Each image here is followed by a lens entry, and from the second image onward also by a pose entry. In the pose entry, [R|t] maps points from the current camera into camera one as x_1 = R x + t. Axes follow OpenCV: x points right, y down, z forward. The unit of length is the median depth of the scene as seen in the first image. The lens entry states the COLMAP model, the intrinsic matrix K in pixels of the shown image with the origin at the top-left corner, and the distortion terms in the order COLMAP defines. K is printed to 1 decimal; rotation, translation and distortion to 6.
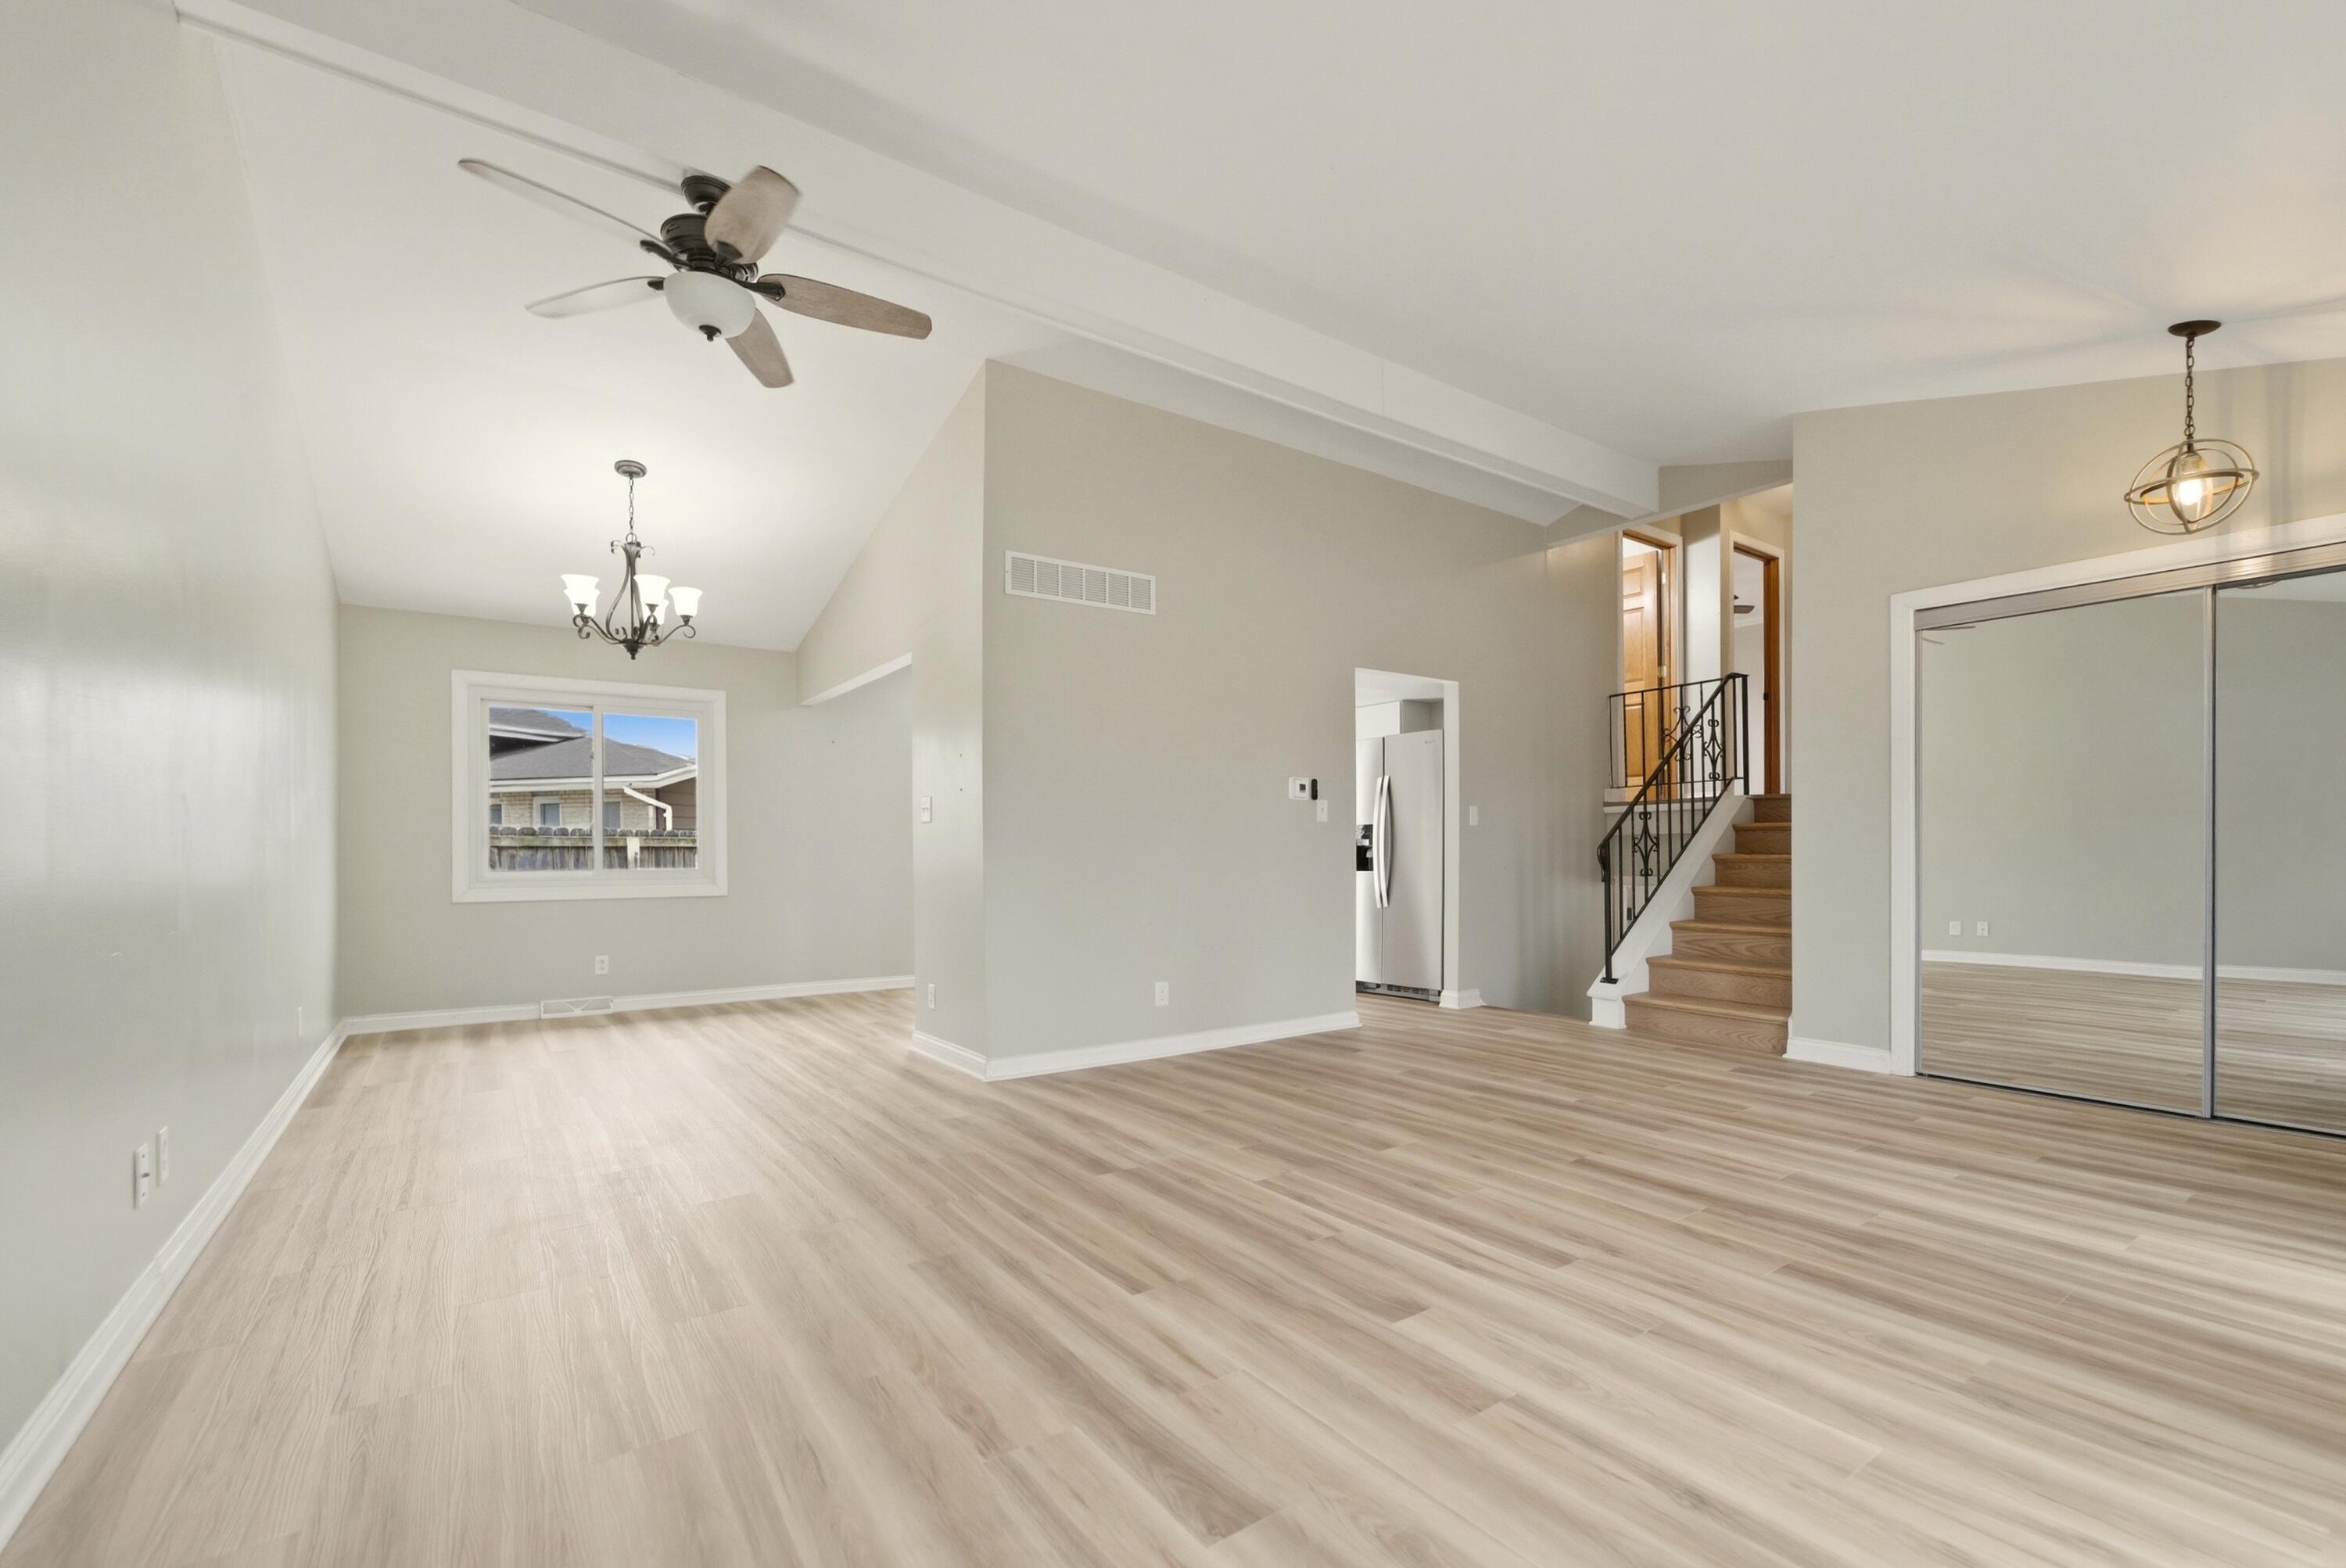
lens RADIAL K [[992.3, 0, 1175.5], [0, 992.3, 847.0], [0, 0, 1]] dist [-0.015293, 0.000048]
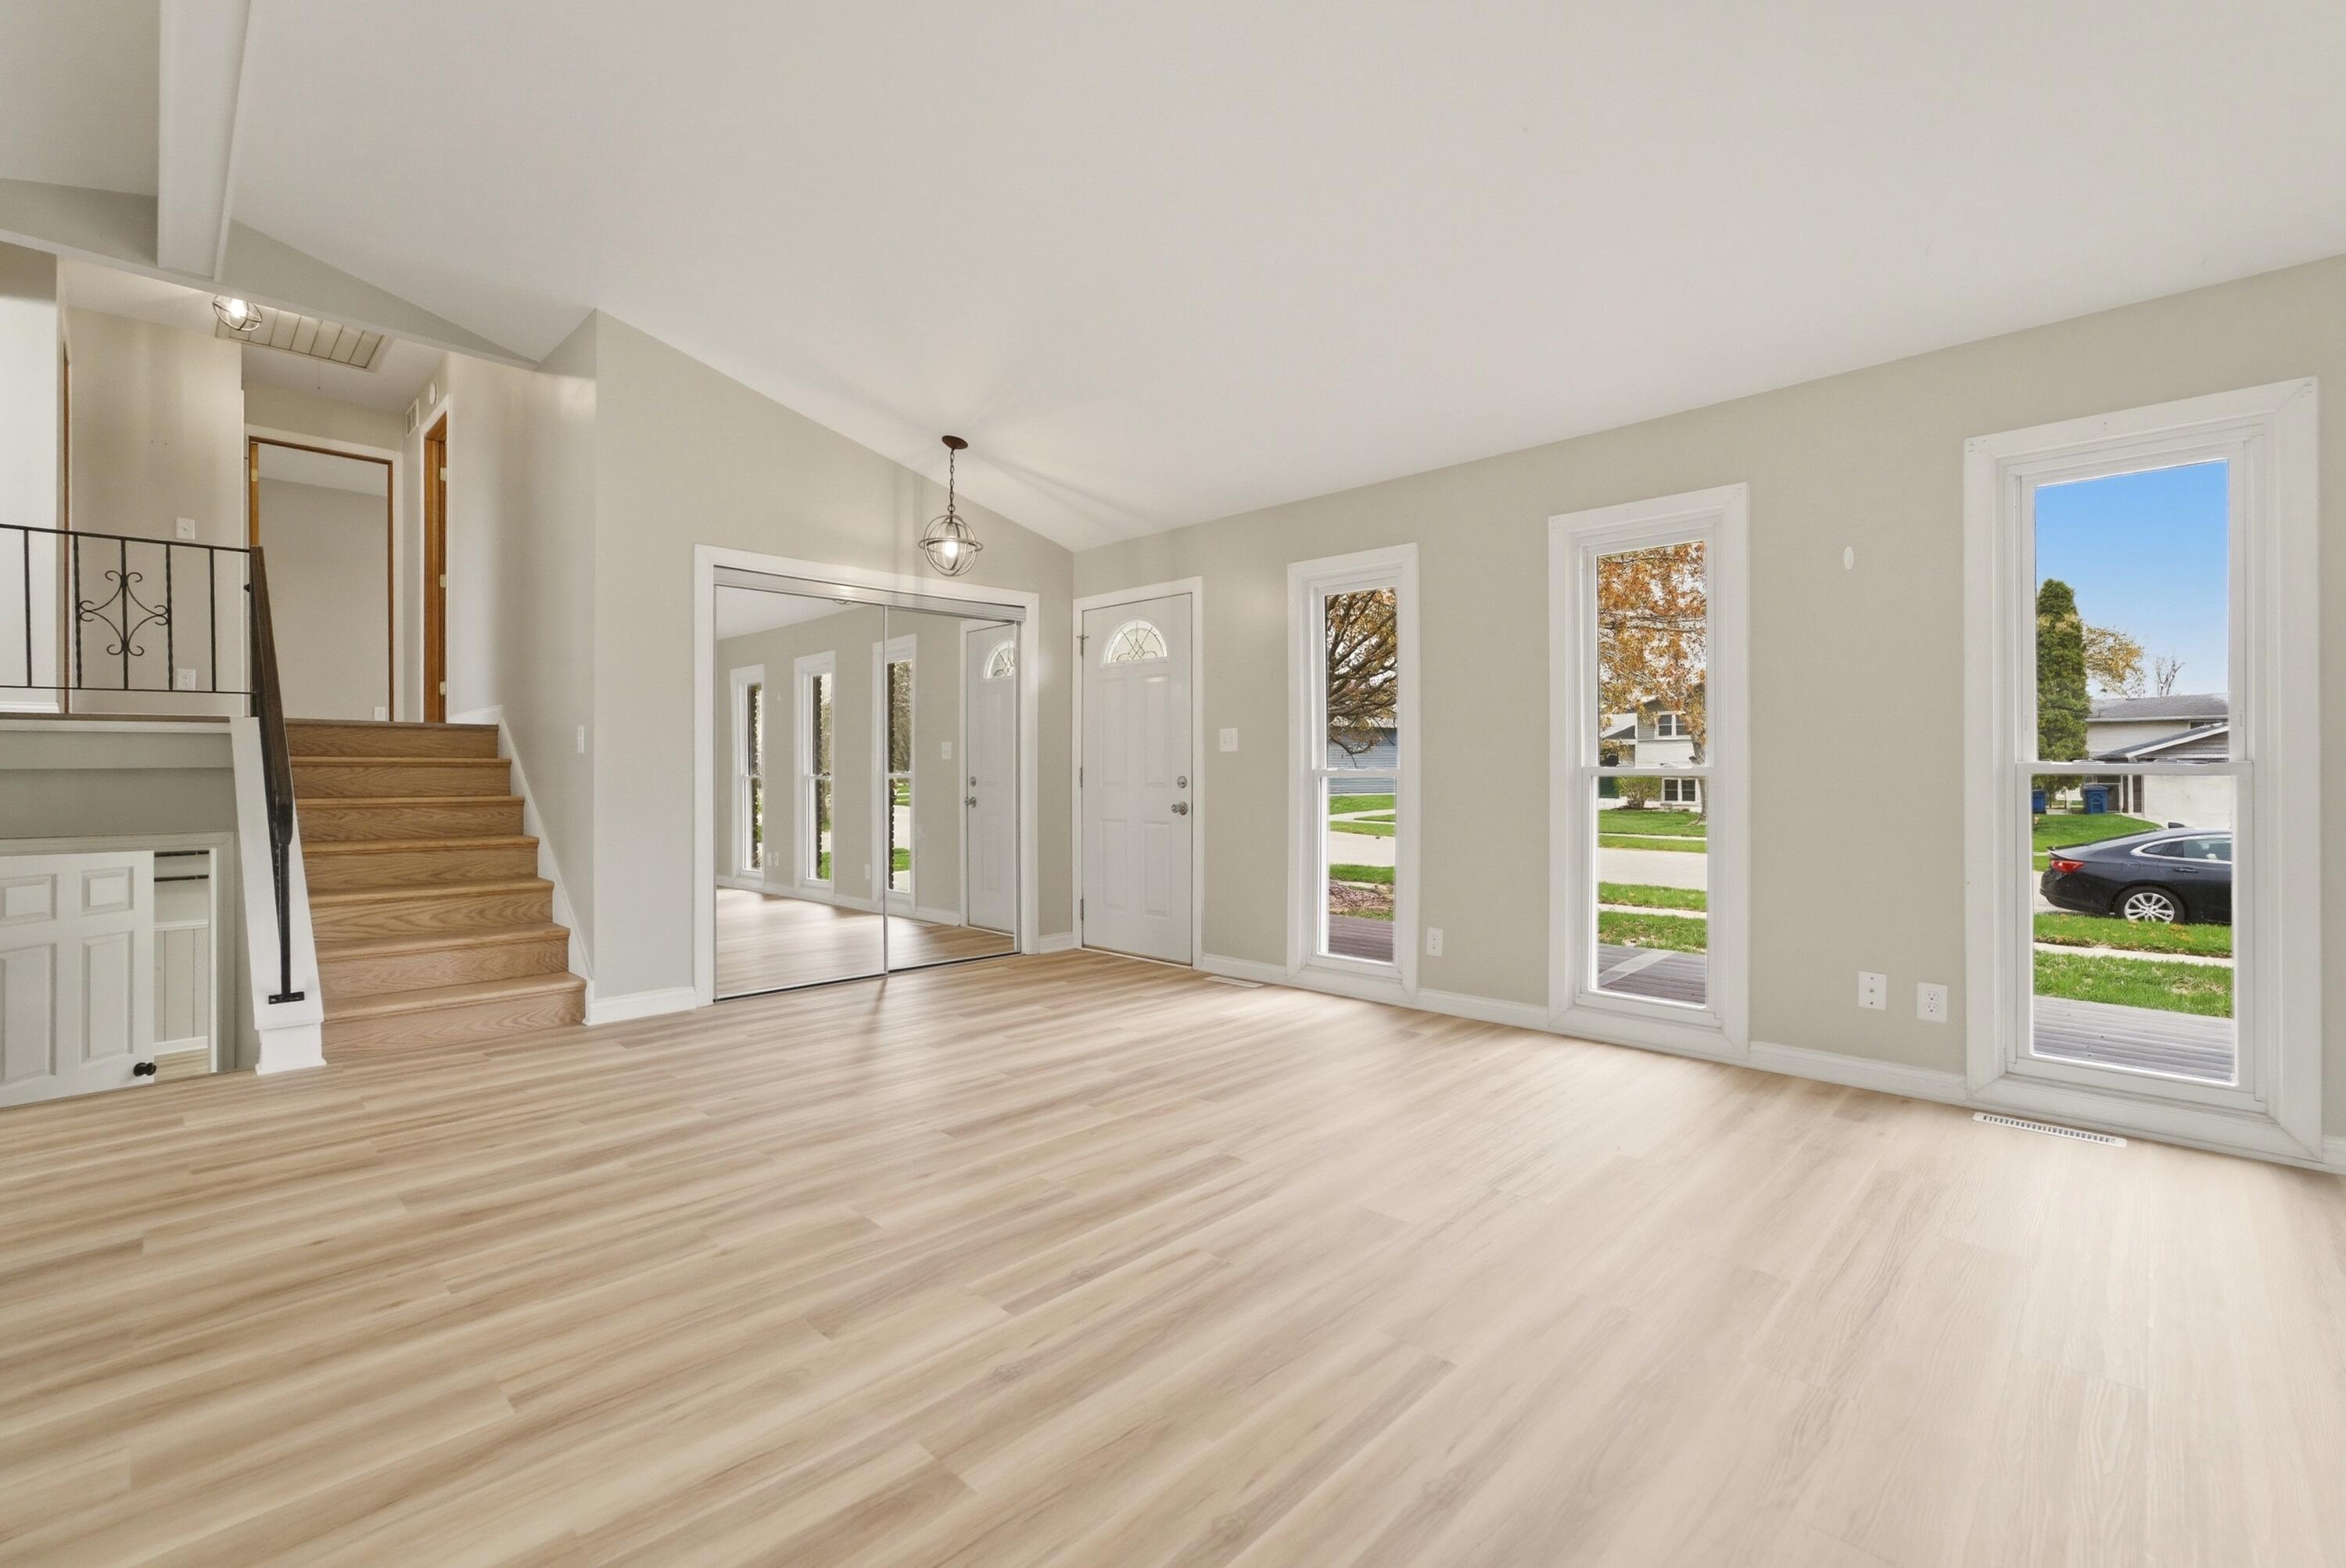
lens RADIAL K [[1020.8, 0, 1173.0], [0, 1020.8, 784.0], [0, 0, 1]] dist [-0.001887, -0.000057]
pose [[-0.175974, -0.006359, 0.984374, -0.544274], [0.000982, 0.999978, 0.006635, -0.015417], [-0.984394, 0.002134, -0.175964, 0.919400]]
